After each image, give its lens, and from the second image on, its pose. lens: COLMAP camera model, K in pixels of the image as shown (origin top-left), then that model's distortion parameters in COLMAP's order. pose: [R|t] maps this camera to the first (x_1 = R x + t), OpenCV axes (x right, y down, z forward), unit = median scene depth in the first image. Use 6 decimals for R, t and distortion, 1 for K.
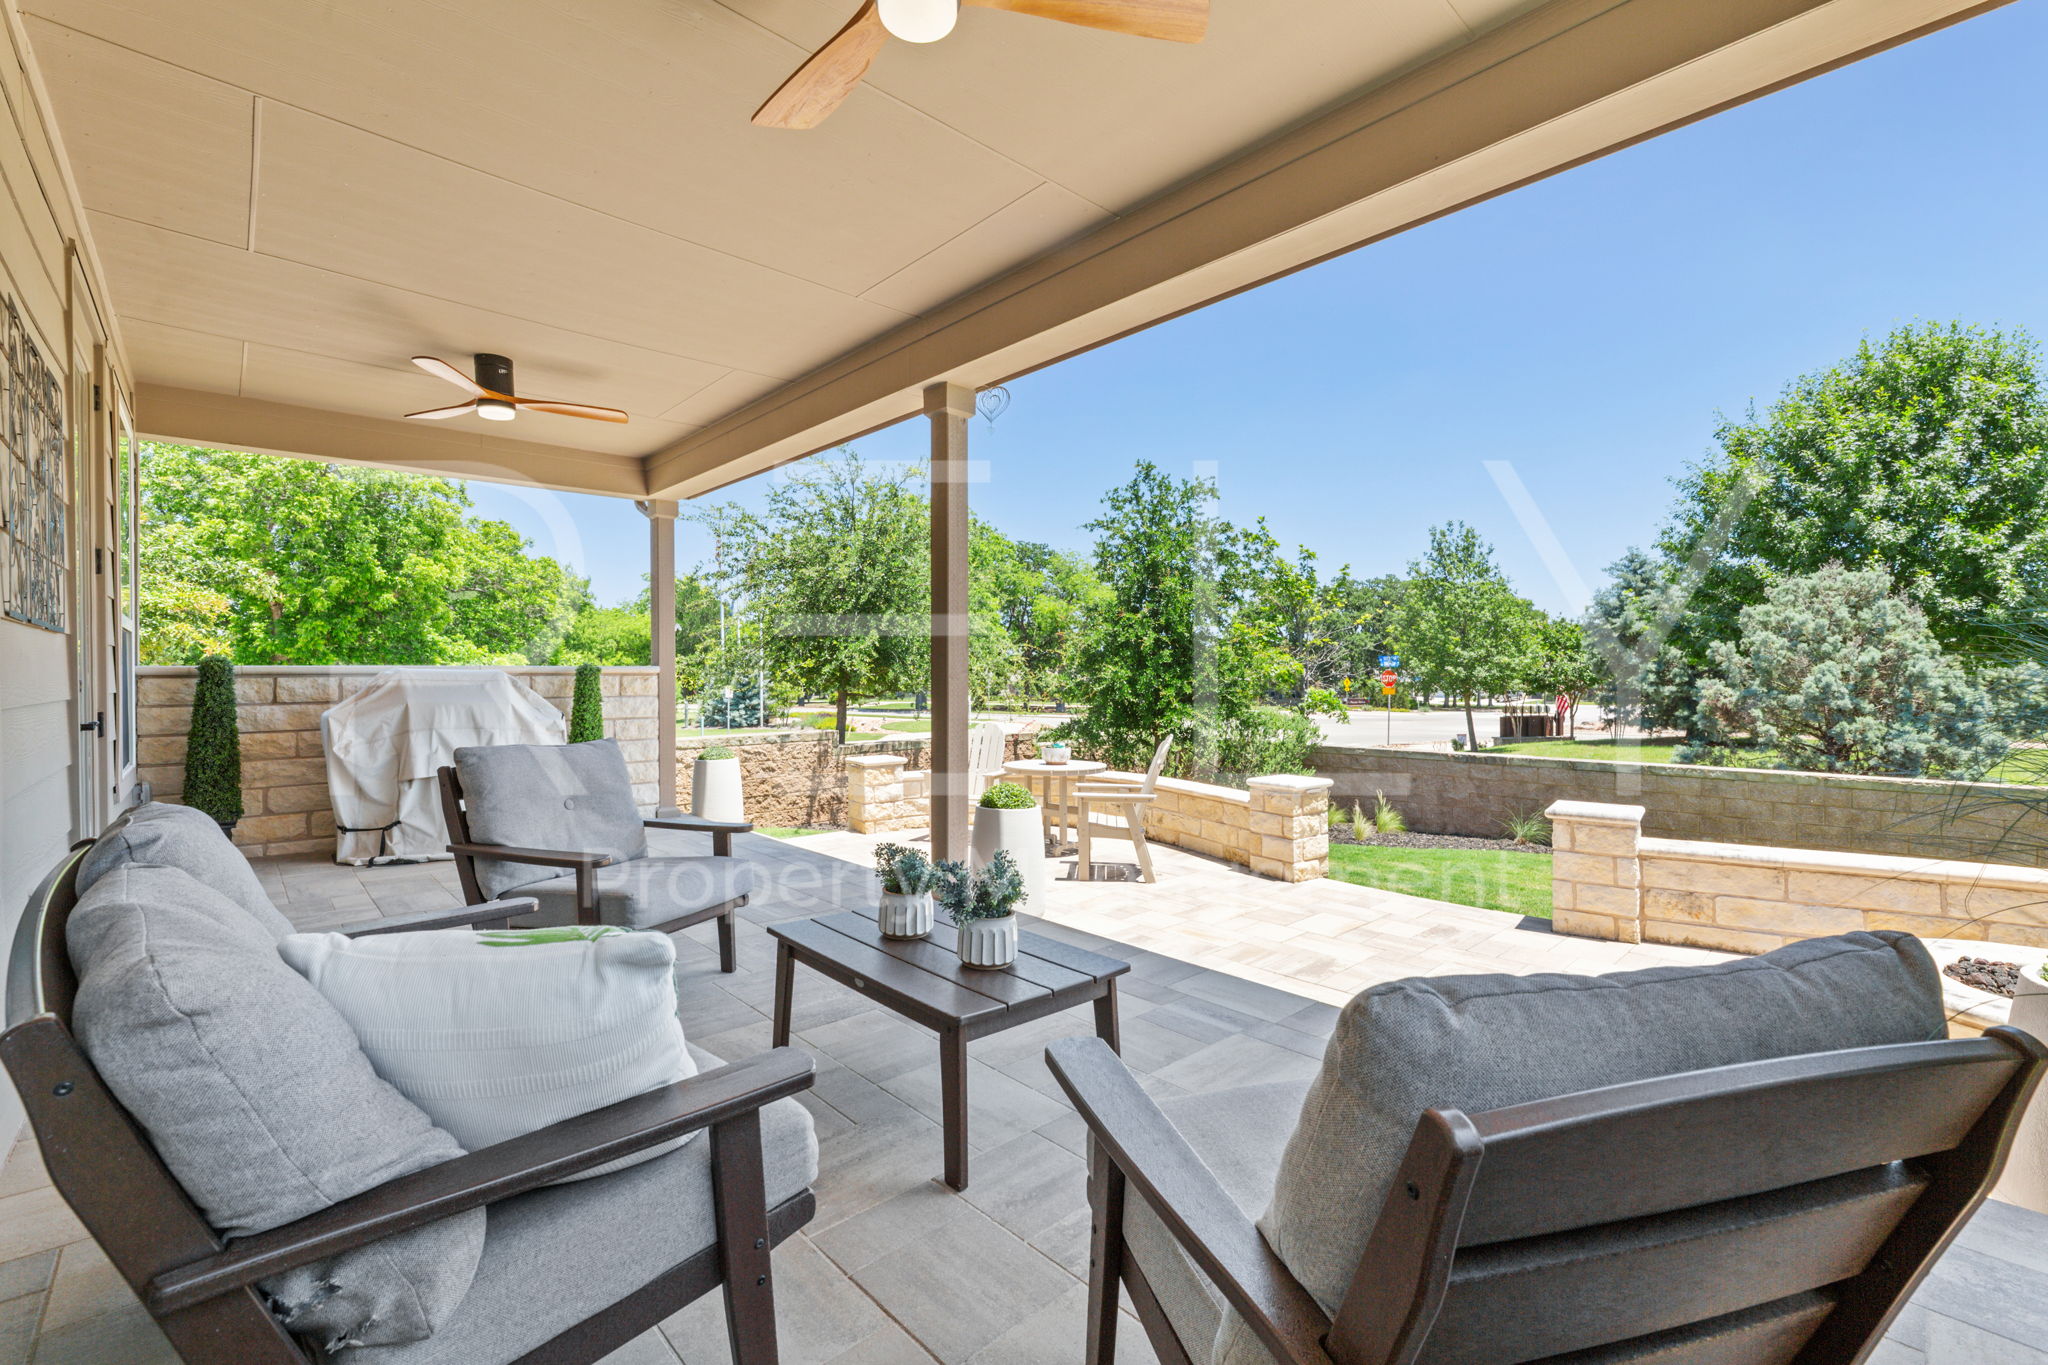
lens RADIAL K [[833.6, 0, 1024.0], [0, 833.6, 682.5], [0, 0, 1]] dist [0.000052, -0.000221]
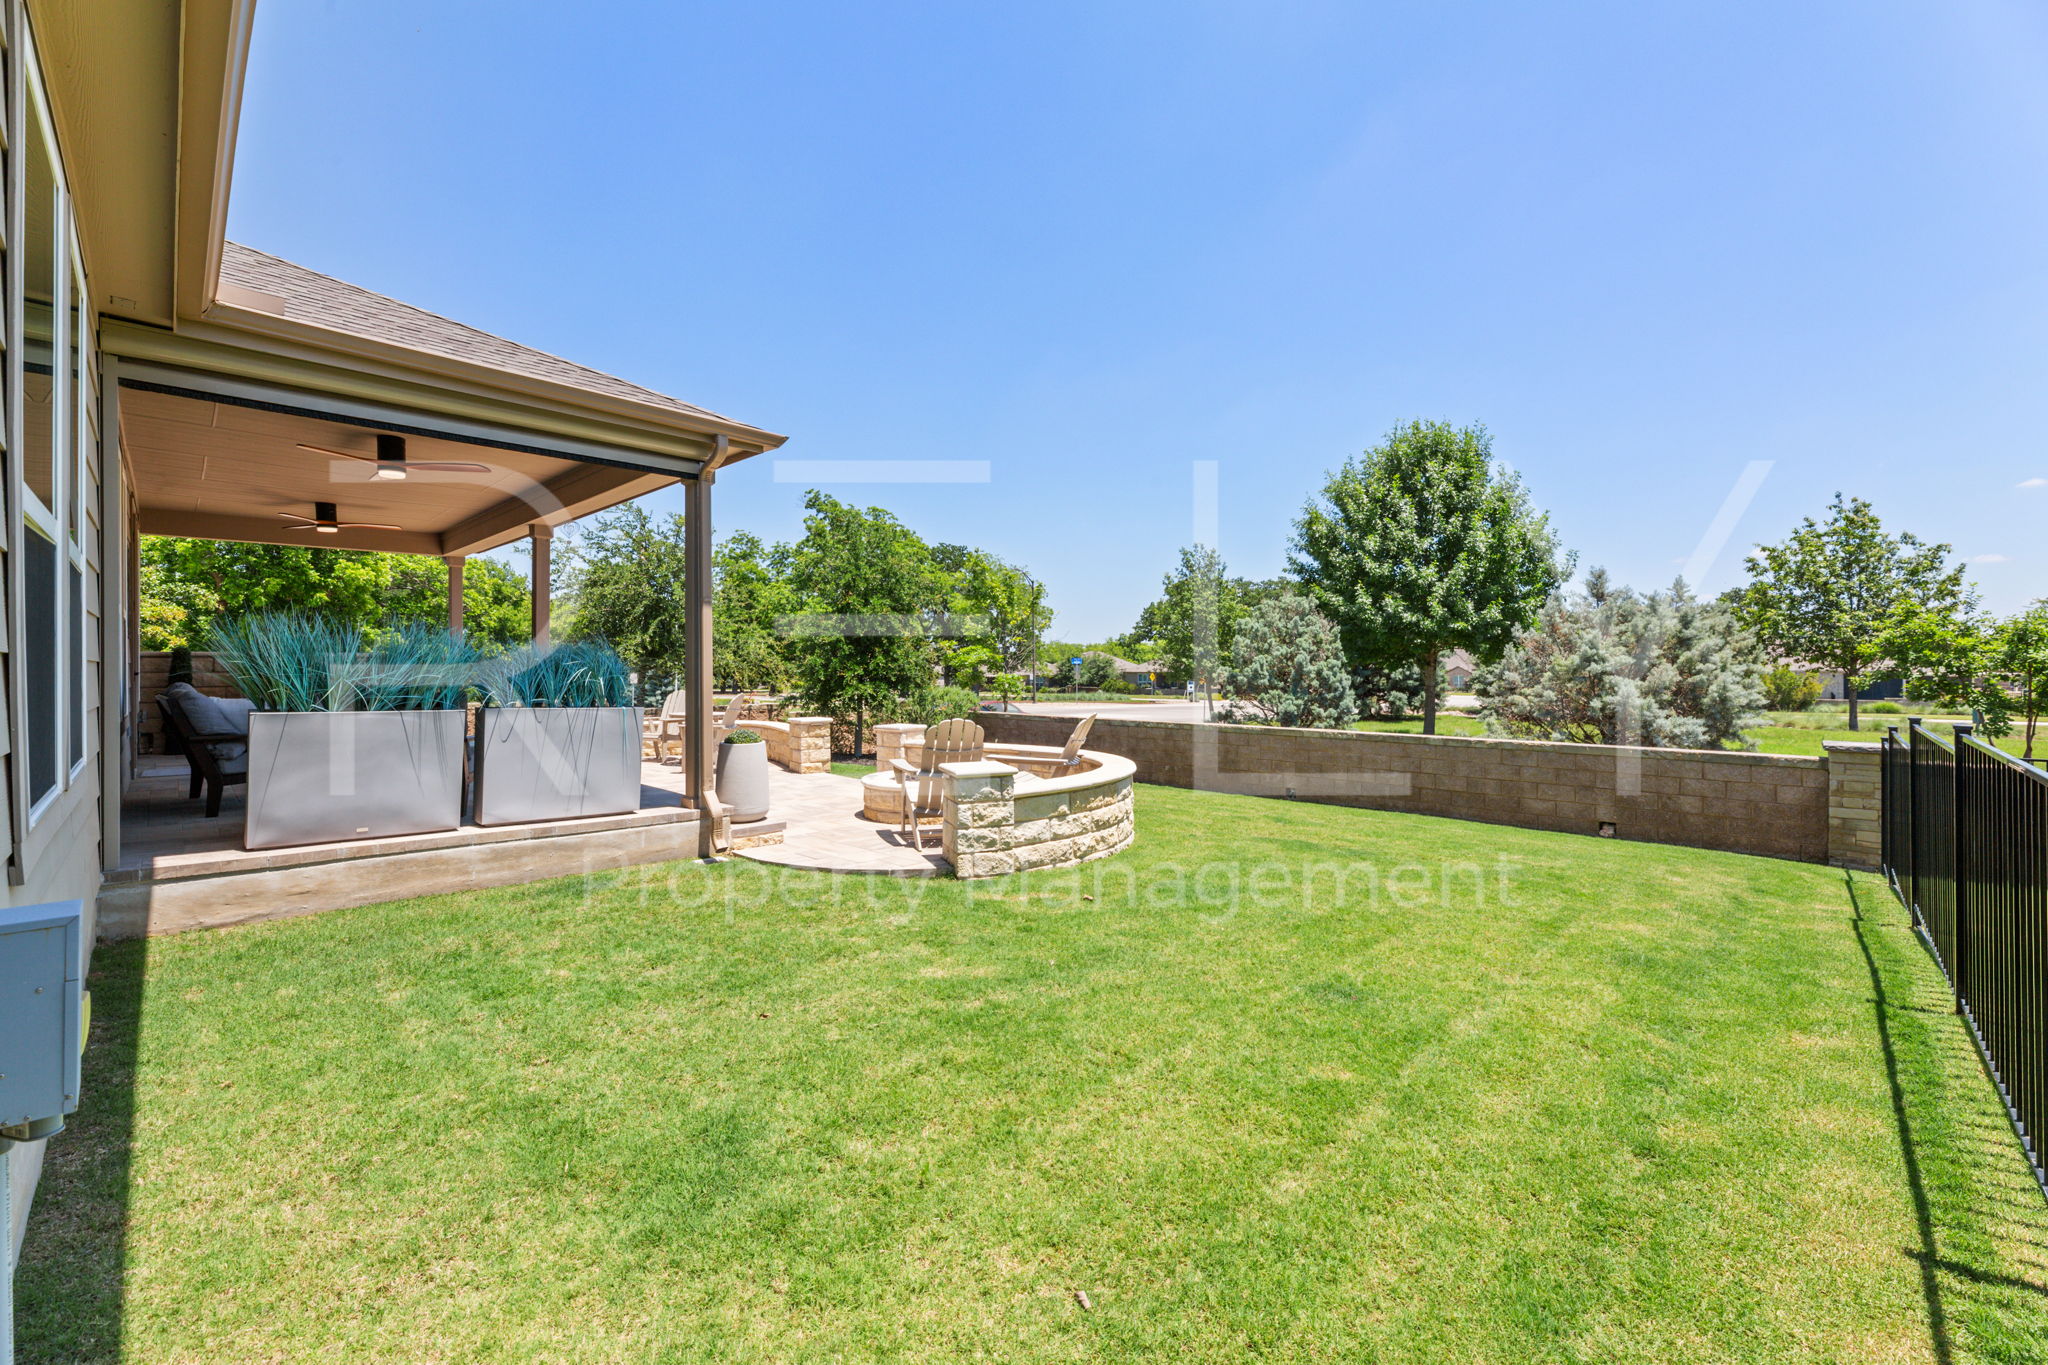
lens RADIAL K [[819.3, 0, 1029.5], [0, 819.3, 667.9], [0, 0, 1]] dist [0.006857, -0.000370]
pose [[0.999059, 0.004228, 0.043167, 0.374156], [-0.003849, 0.999953, -0.008866, 0.011397], [-0.043203, 0.008692, 0.999029, -0.407653]]
